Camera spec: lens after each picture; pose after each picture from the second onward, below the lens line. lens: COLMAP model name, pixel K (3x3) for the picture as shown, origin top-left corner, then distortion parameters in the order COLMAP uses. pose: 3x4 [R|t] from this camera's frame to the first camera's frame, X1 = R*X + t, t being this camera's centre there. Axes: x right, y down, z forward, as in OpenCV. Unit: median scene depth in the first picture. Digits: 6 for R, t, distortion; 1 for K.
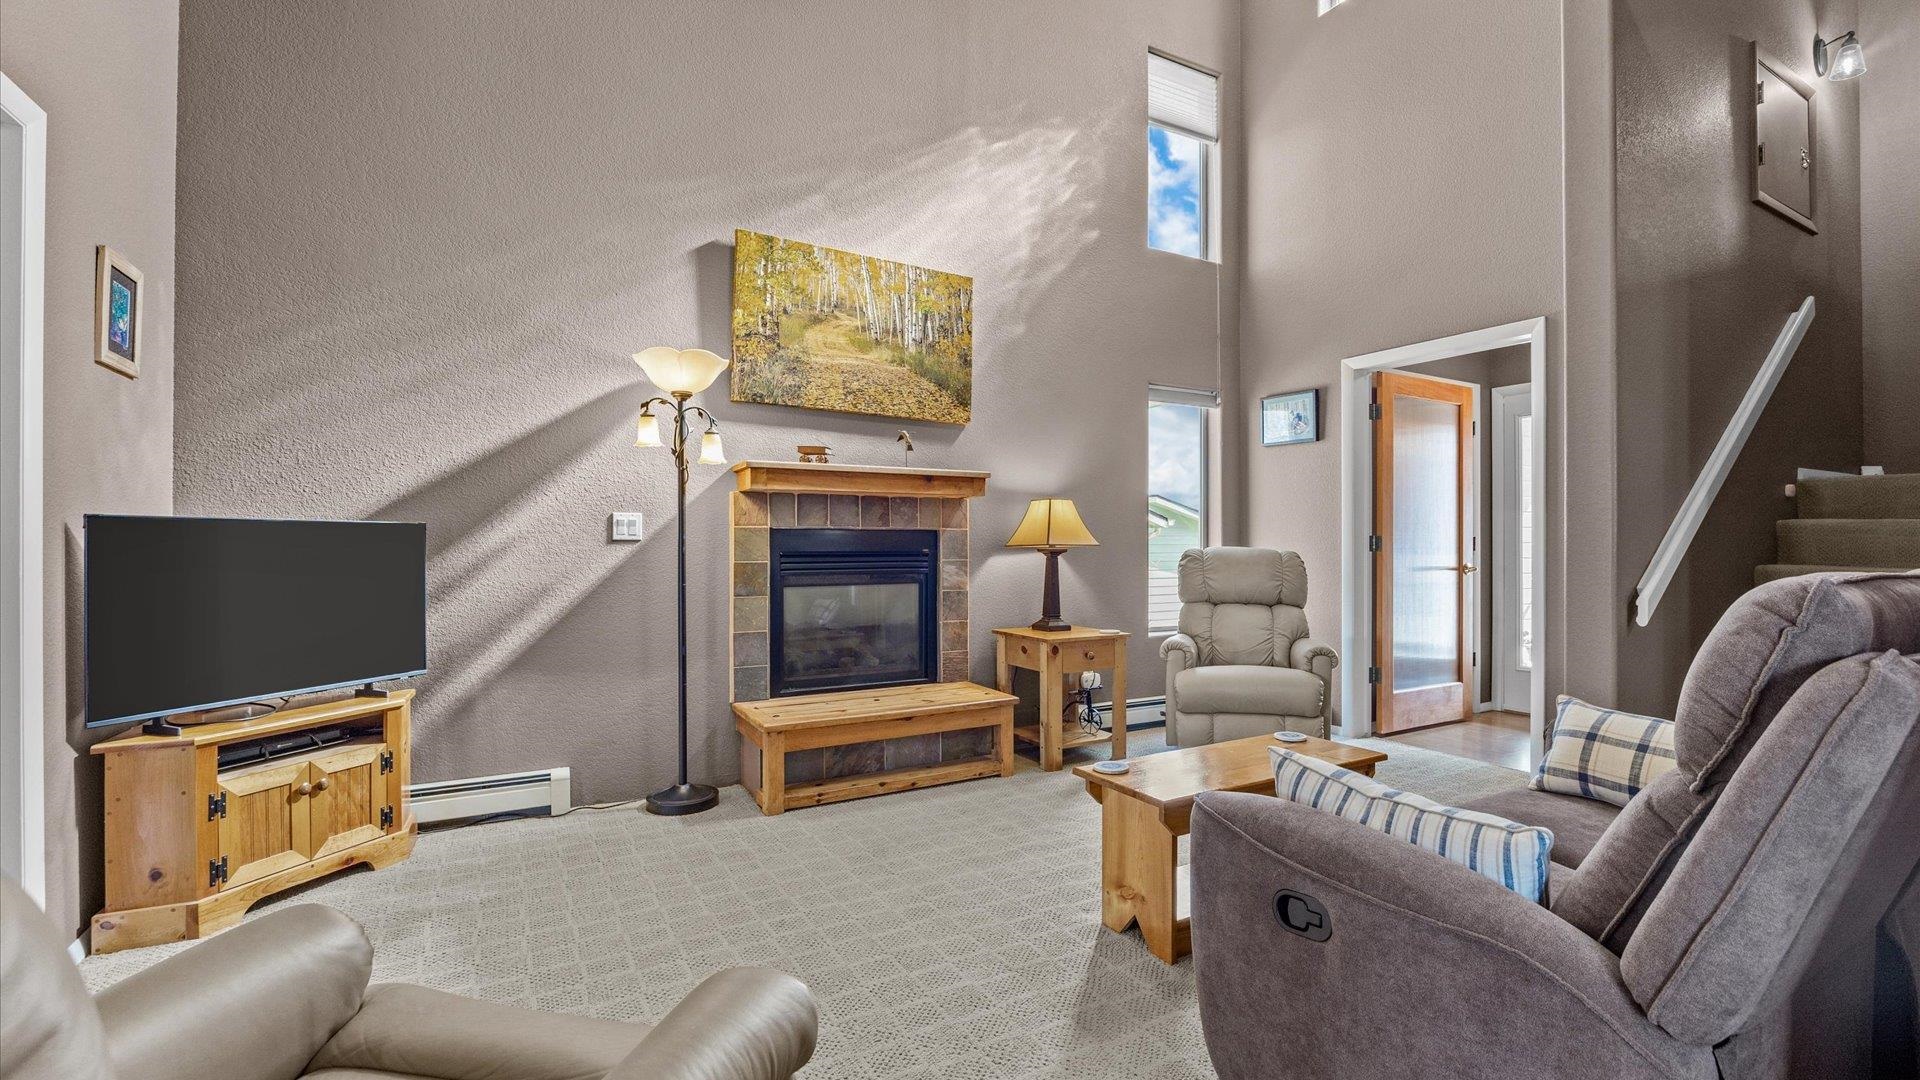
lens RADIAL K [[828.1, 0, 967.4], [0, 828.1, 543.0], [0, 0, 1]] dist [-0.018096, 0.000951]
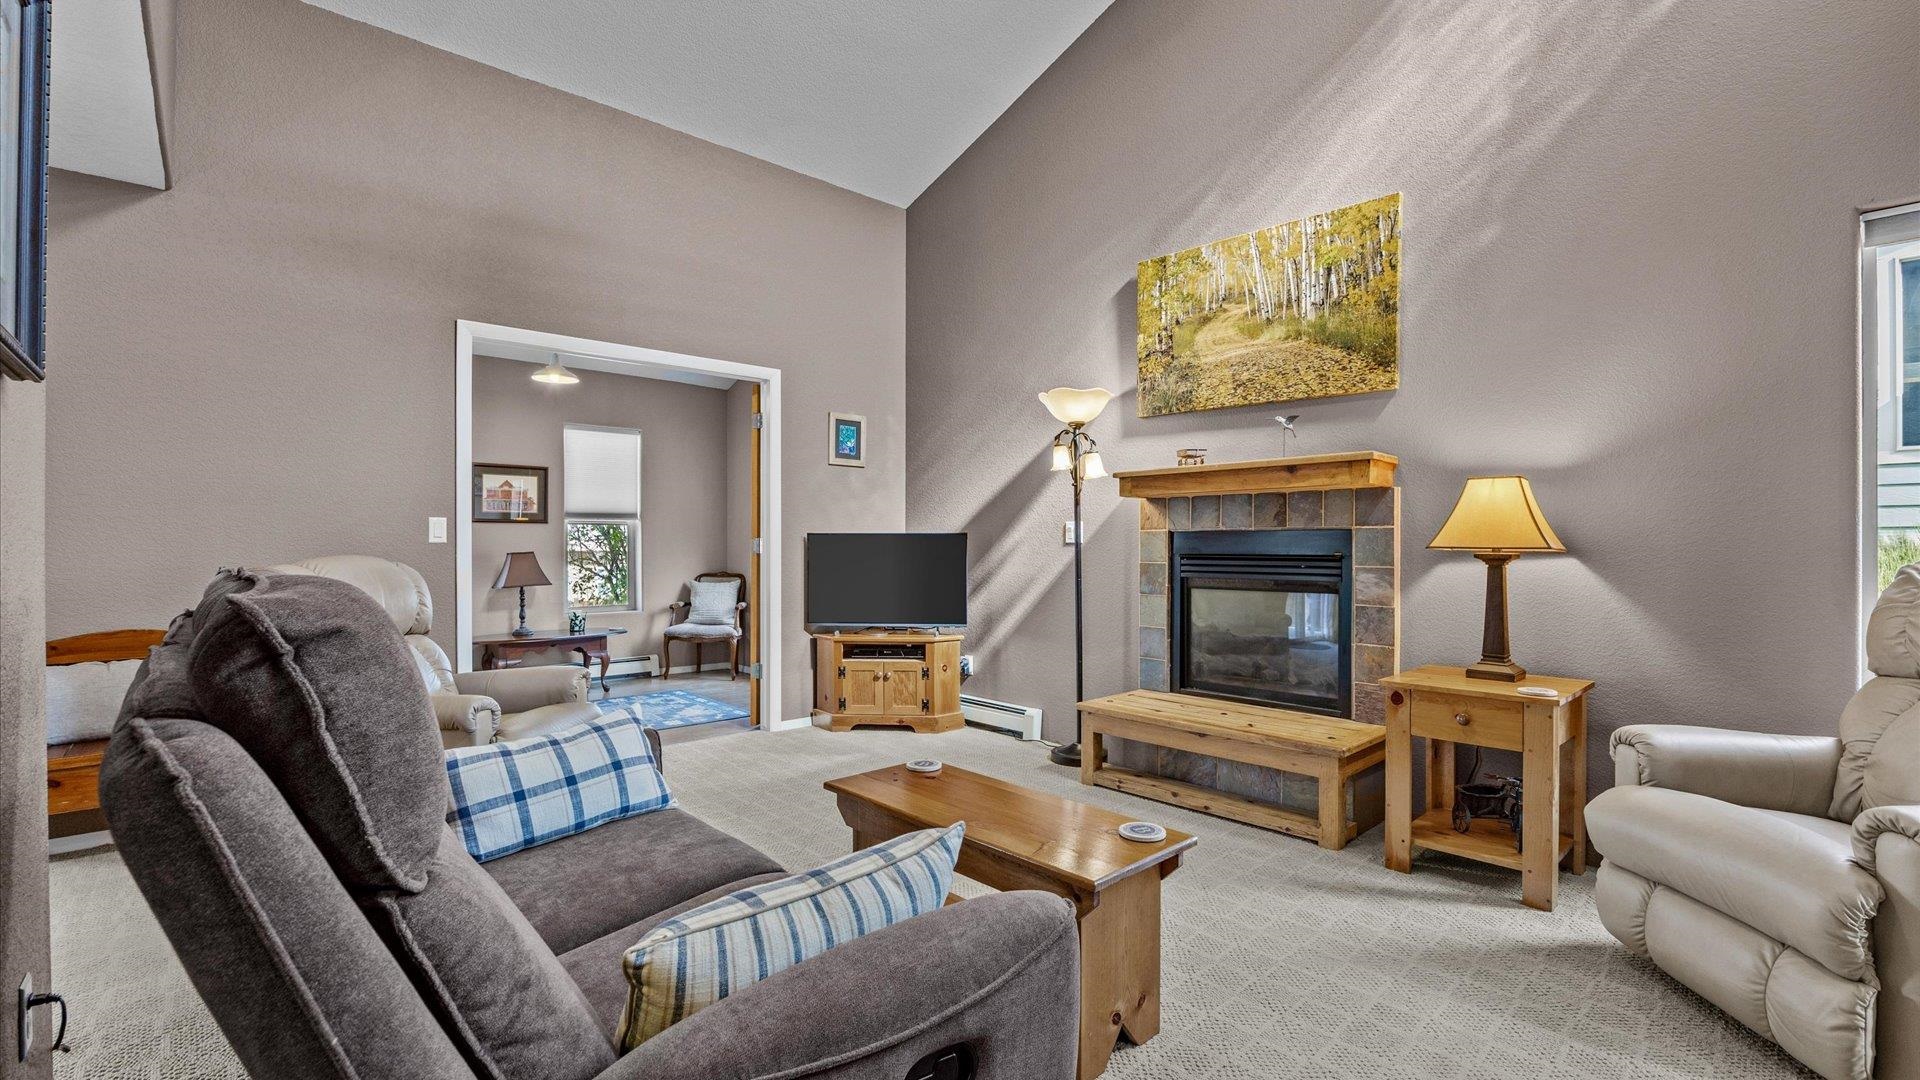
lens RADIAL K [[828.1, 0, 967.4], [0, 828.1, 543.0], [0, 0, 1]] dist [-0.018096, 0.000951]
pose [[0.224989, -0.003469, -0.974355, 0.717102], [-0.000467, 0.999993, -0.003668, 0.001042], [0.974361, 0.001280, 0.224986, 0.499074]]
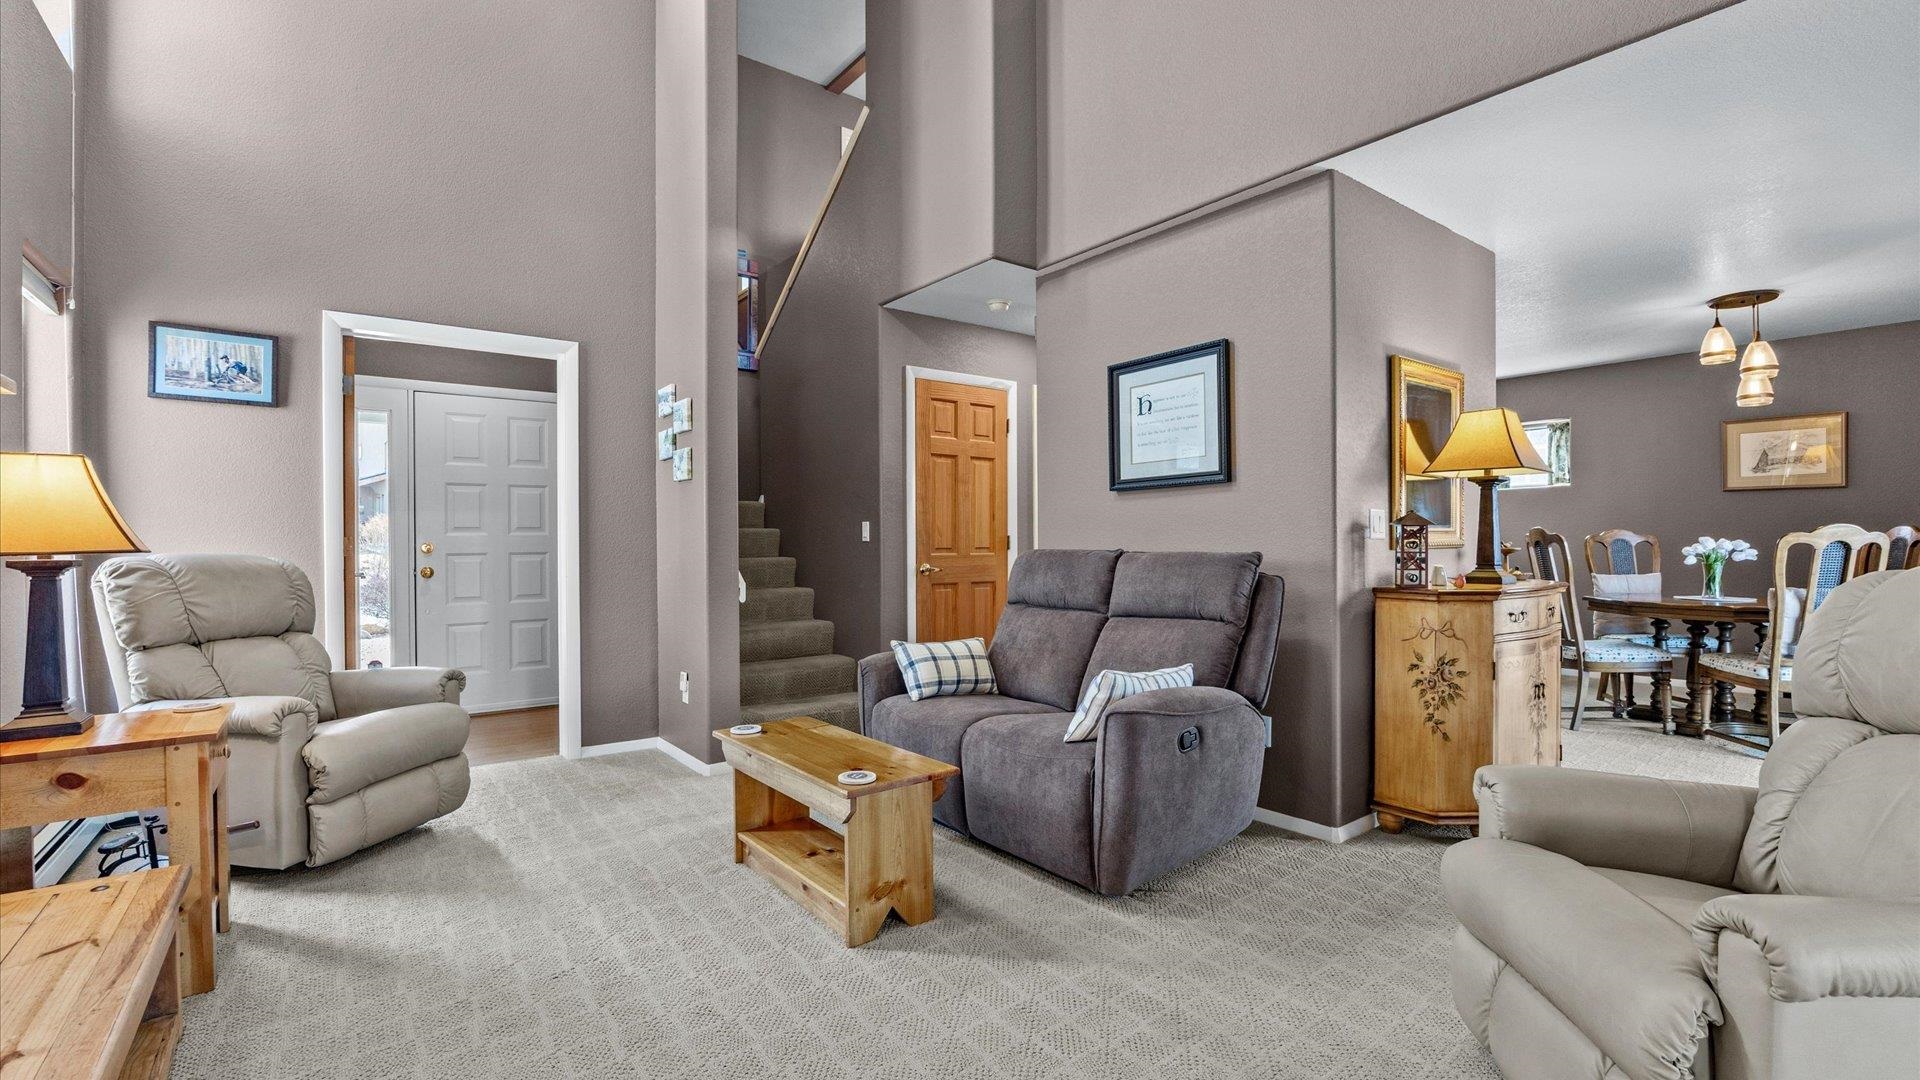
lens RADIAL K [[853.3, 0, 960.0], [0, 853.3, 540.0], [0, 0, 1]] dist [-0.016641, 0.000430]
pose [[-0.148661, 0.006300, 0.988868, -0.498663], [0.007592, 0.999958, -0.005230, 0.003223], [-0.988859, 0.006730, -0.148702, 0.628798]]
